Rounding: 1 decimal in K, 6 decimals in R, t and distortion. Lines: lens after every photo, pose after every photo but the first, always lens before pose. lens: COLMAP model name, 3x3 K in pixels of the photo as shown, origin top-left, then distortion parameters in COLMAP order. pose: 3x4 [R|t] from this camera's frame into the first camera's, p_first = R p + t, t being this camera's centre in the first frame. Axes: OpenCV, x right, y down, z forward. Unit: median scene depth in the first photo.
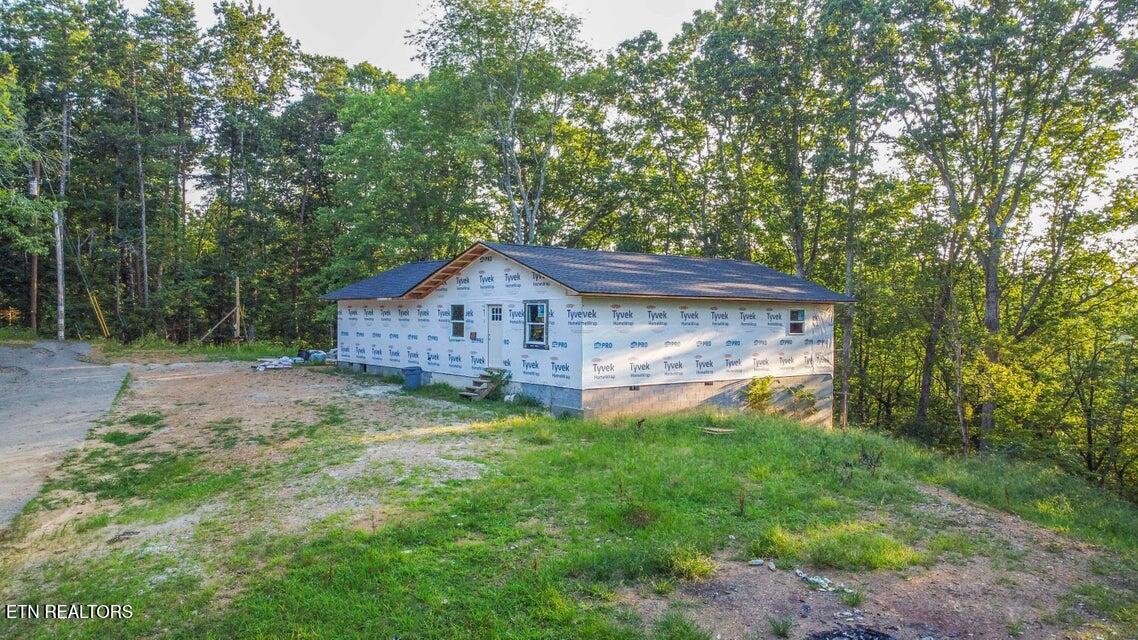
lens RADIAL K [[858.0, 0, 569.0], [0, 858.0, 319.0], [0, 0, 1]] dist [0.008434, -0.012476]
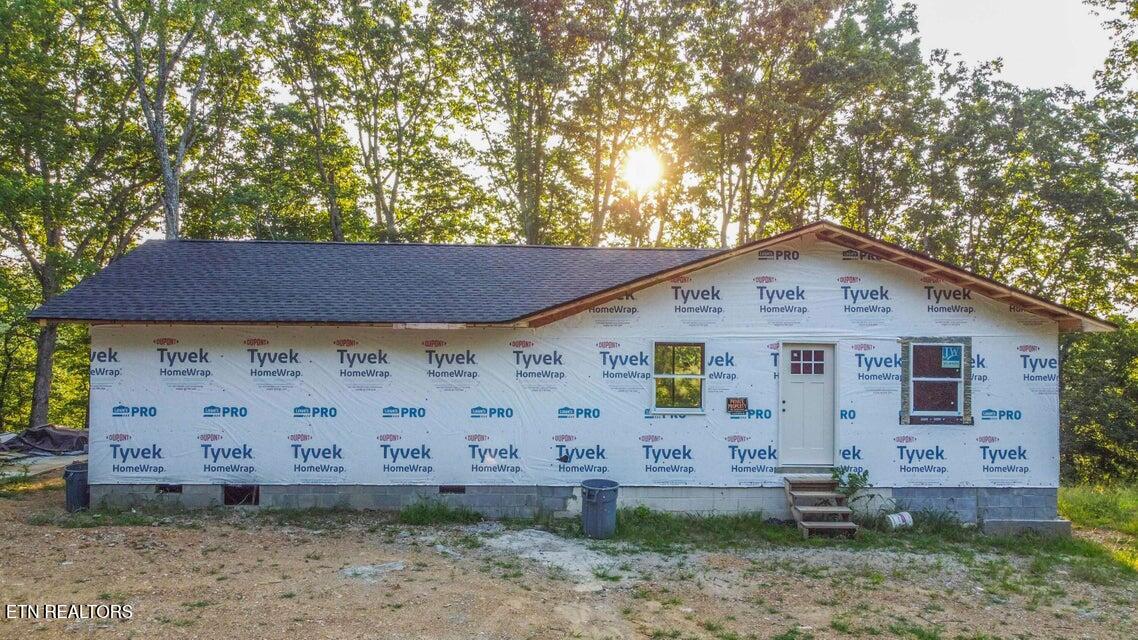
lens RADIAL K [[858.0, 0, 569.0], [0, 858.0, 320.0], [0, 0, 1]] dist [0.008434, -0.012476]
pose [[0.594084, 0.024344, 0.804034, -0.591599], [0.001154, 0.999515, -0.031115, -0.015202], [-0.804402, 0.019413, 0.593768, 0.798831]]
